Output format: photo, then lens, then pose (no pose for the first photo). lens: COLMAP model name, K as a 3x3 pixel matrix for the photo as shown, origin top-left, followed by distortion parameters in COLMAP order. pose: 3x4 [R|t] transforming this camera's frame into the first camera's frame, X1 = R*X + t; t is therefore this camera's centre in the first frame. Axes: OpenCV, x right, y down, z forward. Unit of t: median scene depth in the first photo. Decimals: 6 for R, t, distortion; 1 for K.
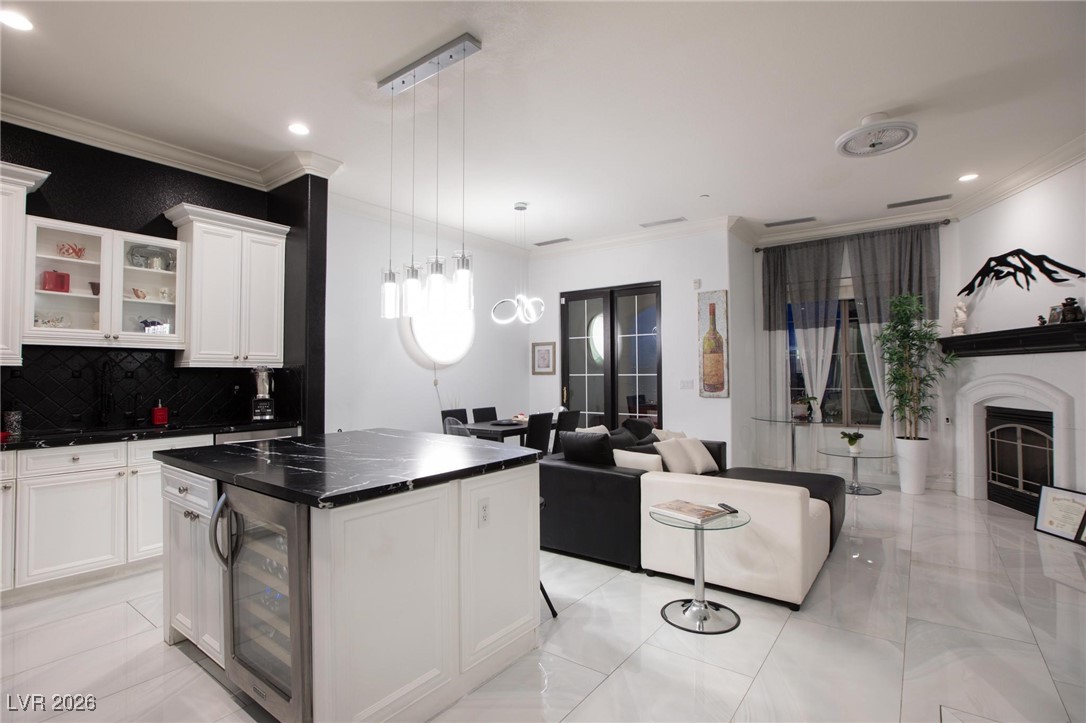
lens RADIAL K [[526.7, 0, 543.0], [0, 526.7, 361.5], [0, 0, 1]] dist [-0.002209, -0.000182]
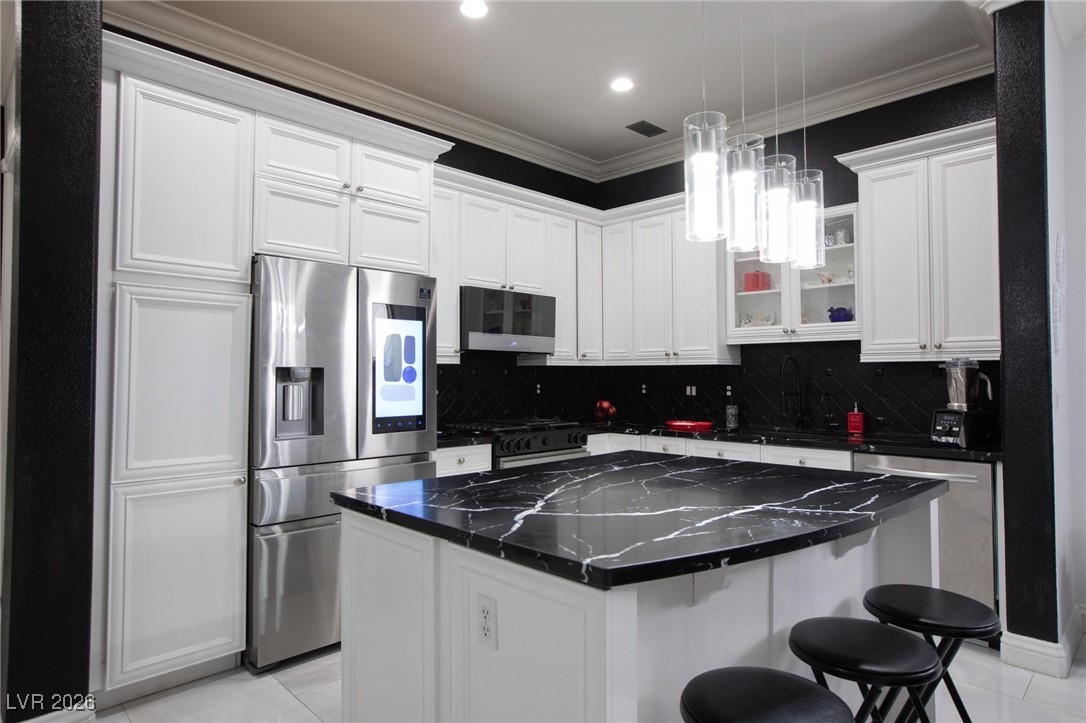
lens RADIAL K [[632.0, 0, 547.3], [0, 632.0, 357.9], [0, 0, 1]] dist [0.014801, 0.001616]
pose [[-0.125717, -0.025824, -0.991730, 0.304126], [0.024036, 0.999288, -0.029068, 0.020237], [0.991775, -0.027491, -0.125006, 0.653845]]
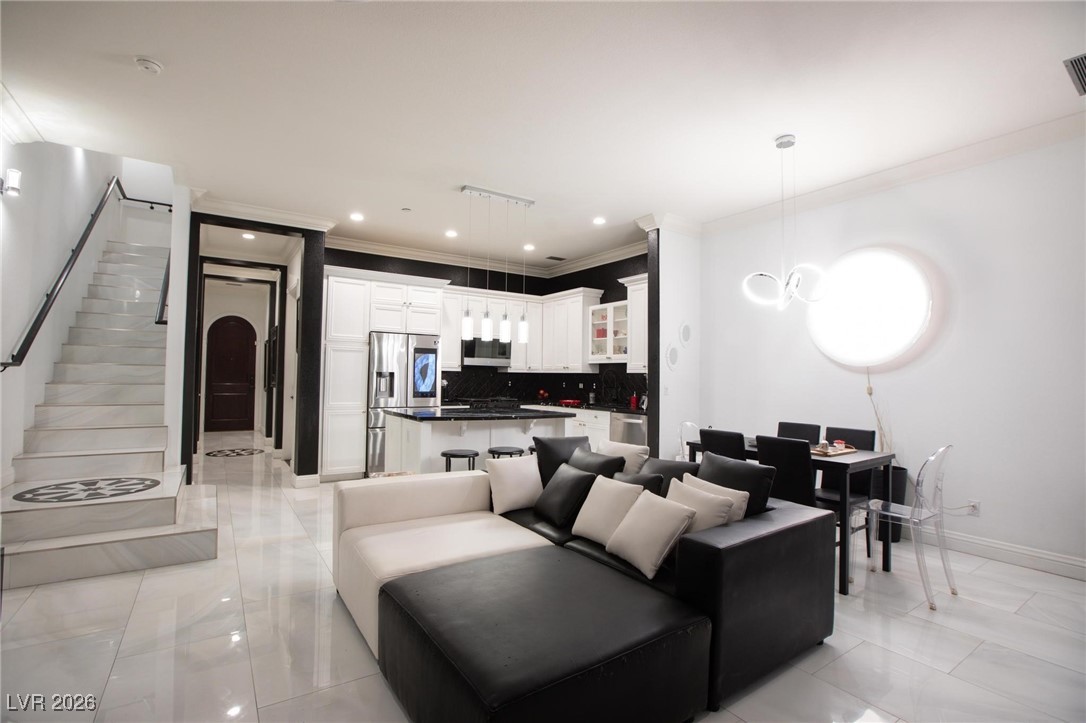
lens RADIAL K [[526.7, 0, 543.0], [0, 526.7, 361.5], [0, 0, 1]] dist [-0.002209, -0.000182]
pose [[-0.329503, -0.033531, -0.943559, 1.017081], [0.007529, 0.999244, -0.038139, 0.036824], [0.944124, -0.019670, -0.329002, 1.293243]]
